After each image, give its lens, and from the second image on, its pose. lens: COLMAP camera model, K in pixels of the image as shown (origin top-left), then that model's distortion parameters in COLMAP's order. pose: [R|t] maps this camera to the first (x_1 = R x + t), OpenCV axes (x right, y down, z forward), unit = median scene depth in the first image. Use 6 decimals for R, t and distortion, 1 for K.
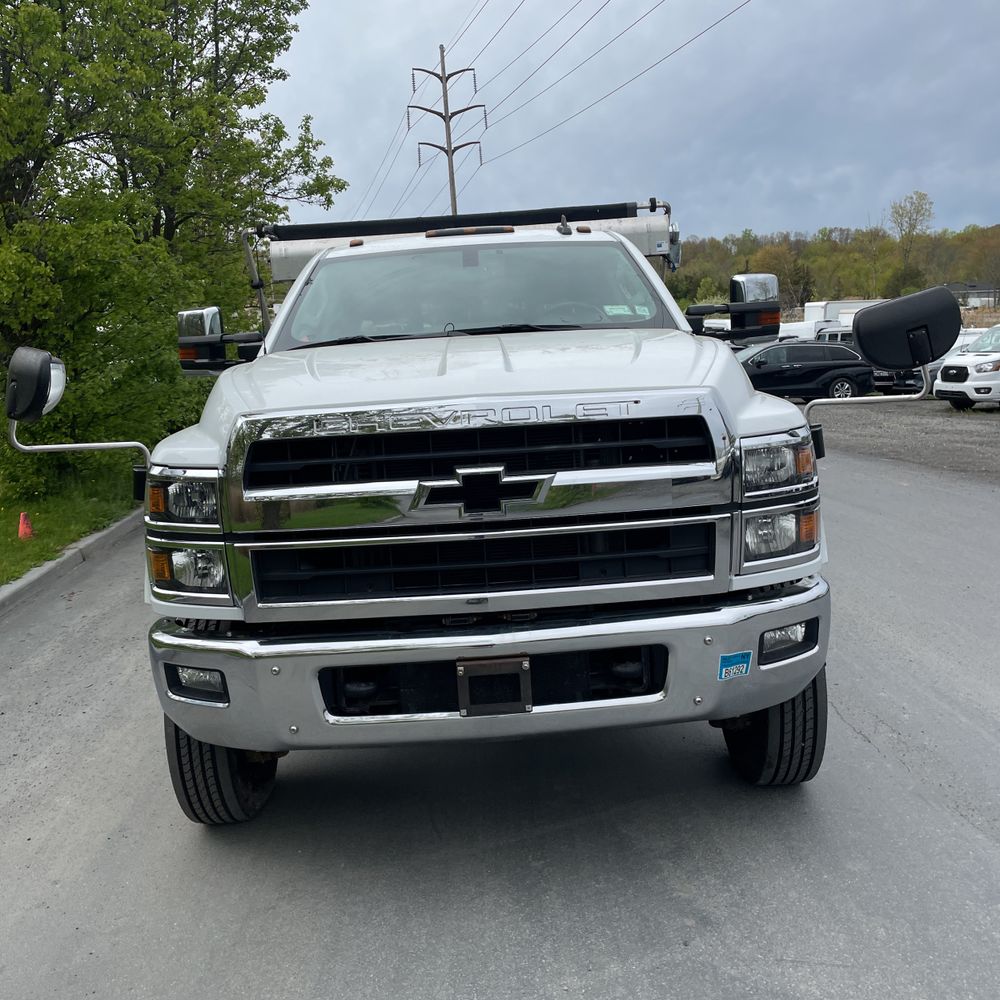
lens RADIAL K [[985.7, 0, 508.0], [0, 985.7, 505.8], [0, 0, 1]] dist [0.093025, -0.105966]
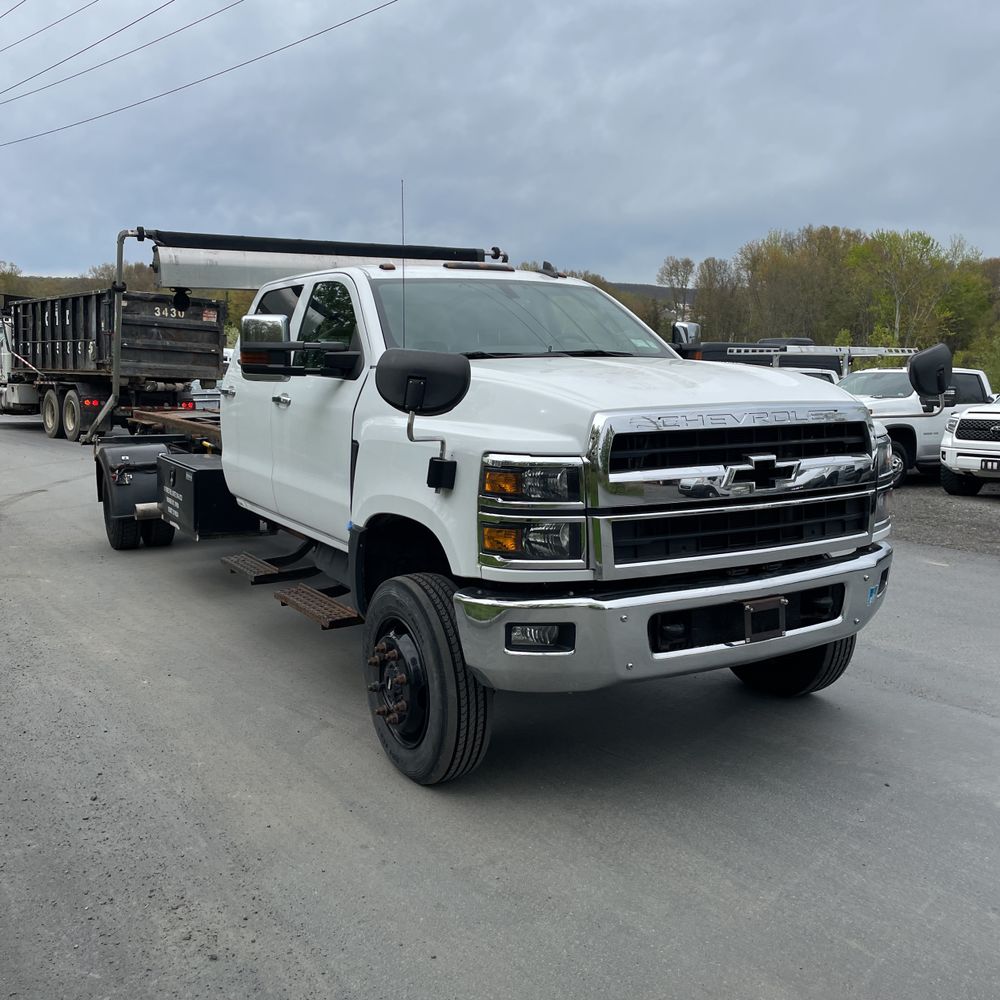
lens RADIAL K [[998.3, 0, 508.7], [0, 998.3, 518.5], [0, 0, 1]] dist [0.140742, -0.176142]
pose [[0.866833, -0.018812, 0.498244, -0.257859], [0.031677, 0.999347, -0.017378, 0.015196], [-0.497592, 0.030847, 0.866863, -0.005450]]
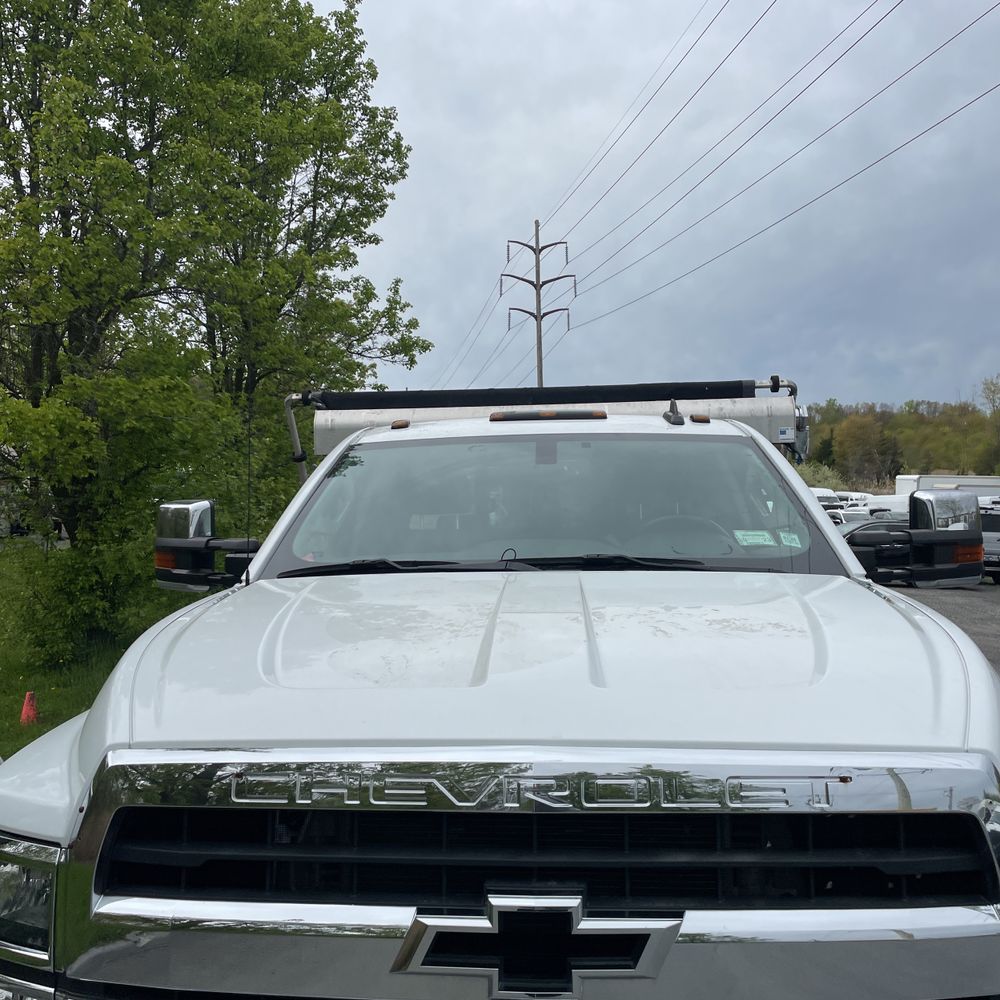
lens RADIAL K [[981.2, 0, 500.0], [0, 981.2, 500.0], [0, 0, 1]] dist [0.127345, -0.151173]
pose [[0.995078, 0.047199, -0.087130, -0.002690], [-0.060361, 0.986034, -0.155219, -0.040426], [0.078587, 0.159714, 0.984030, 0.115142]]
